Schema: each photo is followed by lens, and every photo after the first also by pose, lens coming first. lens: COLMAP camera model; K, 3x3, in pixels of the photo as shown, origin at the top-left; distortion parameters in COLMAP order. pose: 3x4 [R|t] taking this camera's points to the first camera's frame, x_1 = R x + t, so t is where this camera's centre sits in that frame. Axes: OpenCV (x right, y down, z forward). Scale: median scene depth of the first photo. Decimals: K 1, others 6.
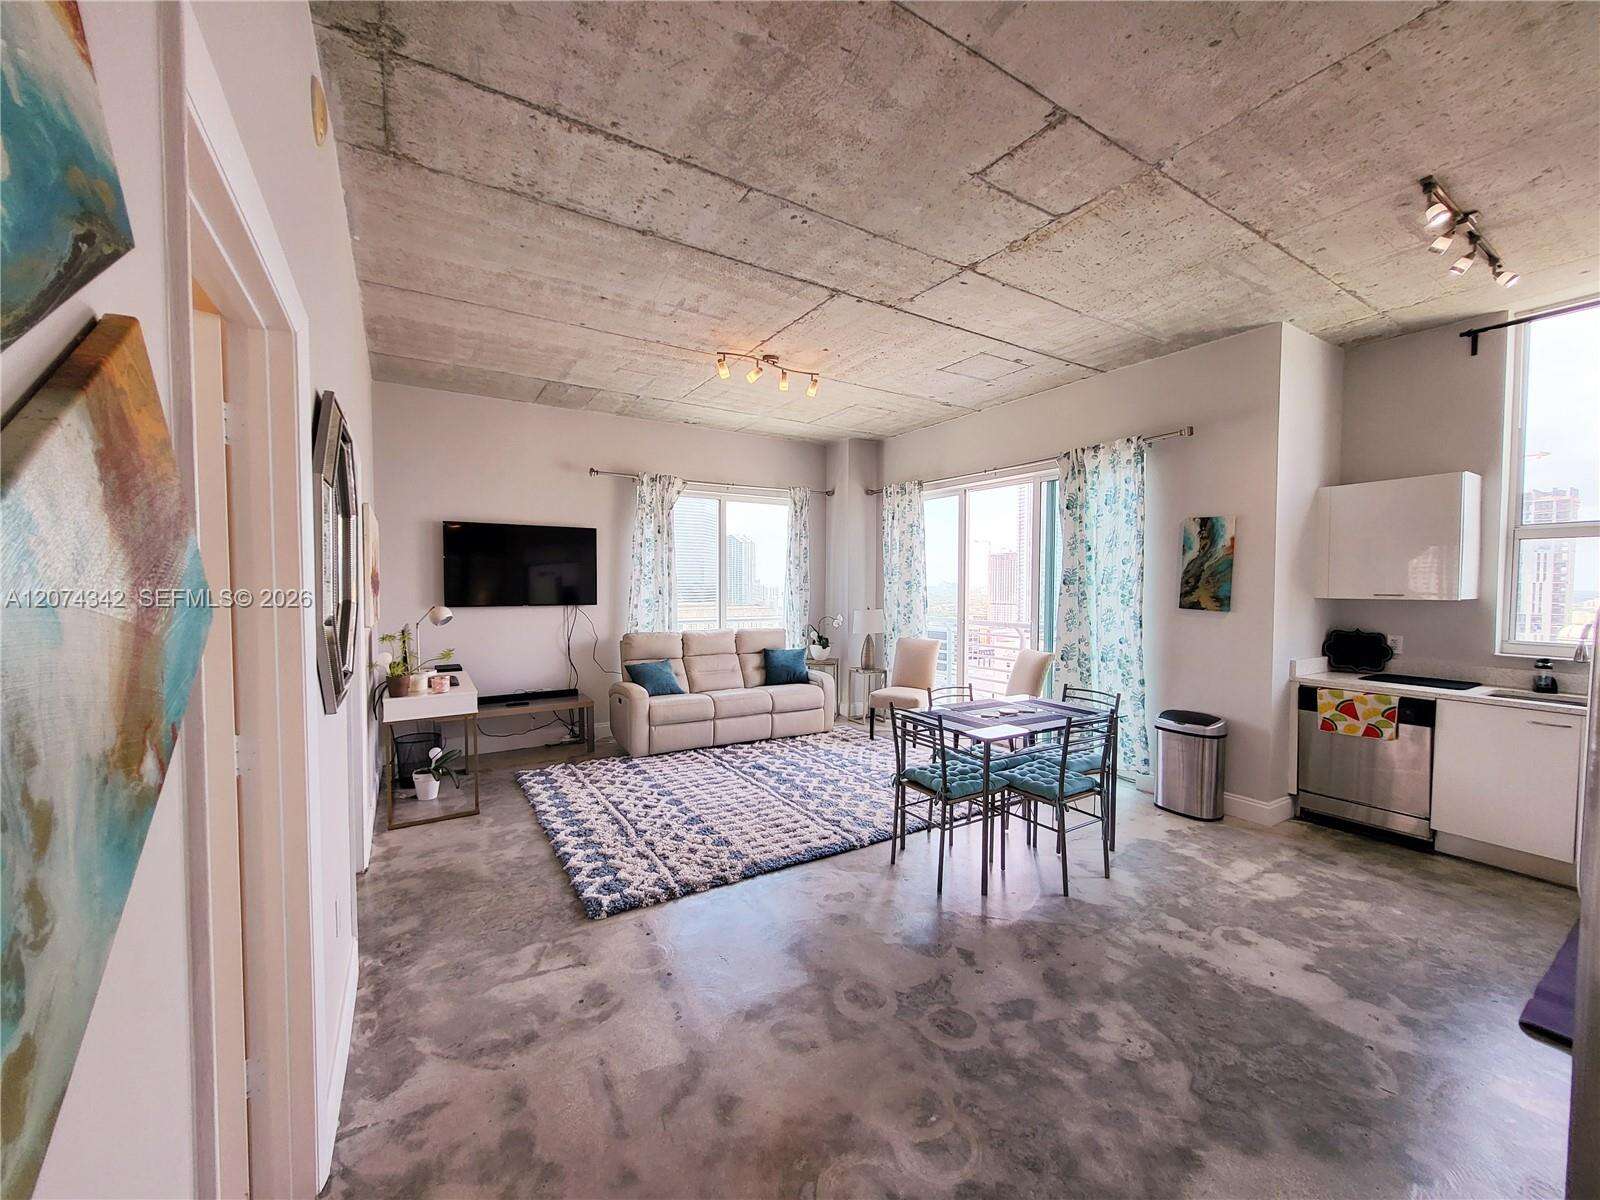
lens RADIAL K [[625.9, 0, 794.8], [0, 625.9, 604.9], [0, 0, 1]] dist [0.005655, -0.001157]
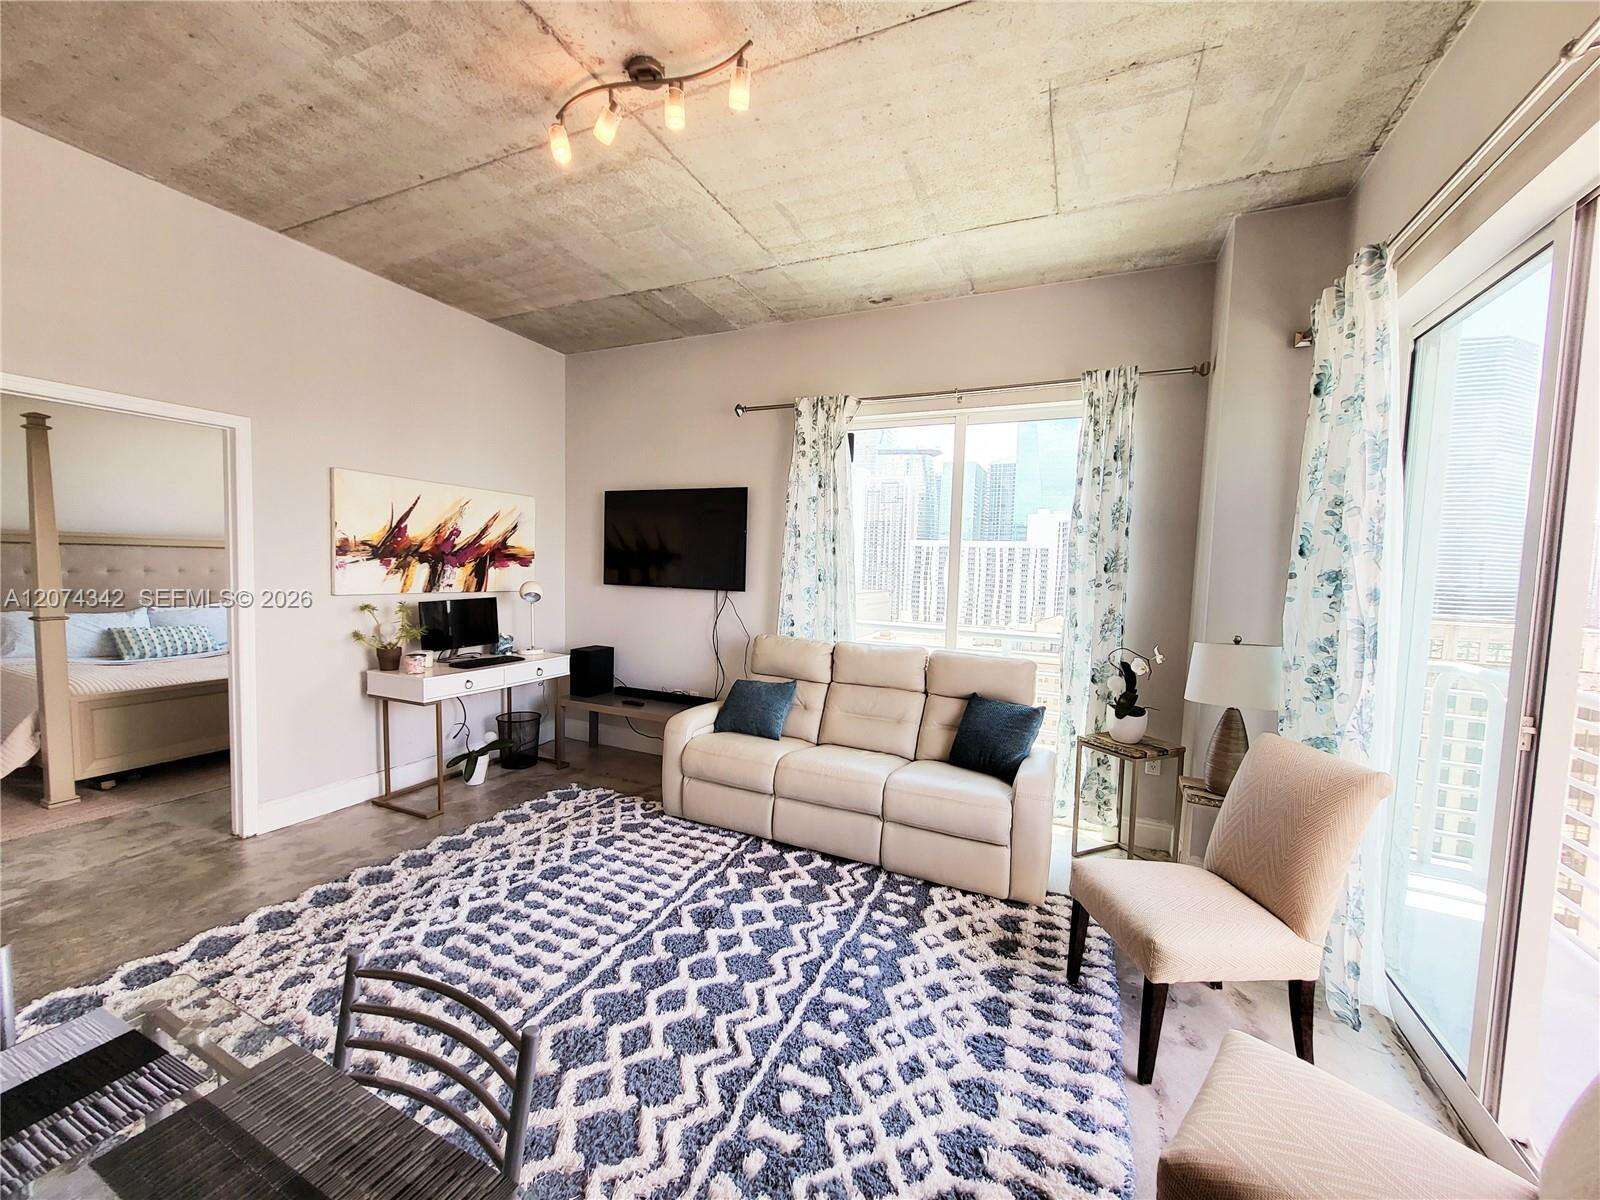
lens RADIAL K [[625.9, 0, 806.5], [0, 625.9, 605.4], [0, 0, 1]] dist [0.005655, -0.001157]
pose [[0.556721, 0.068892, -0.827838, 0.497117], [-0.056942, 0.997376, 0.044707, -0.031375], [0.828746, 0.022250, 0.559183, 0.962654]]
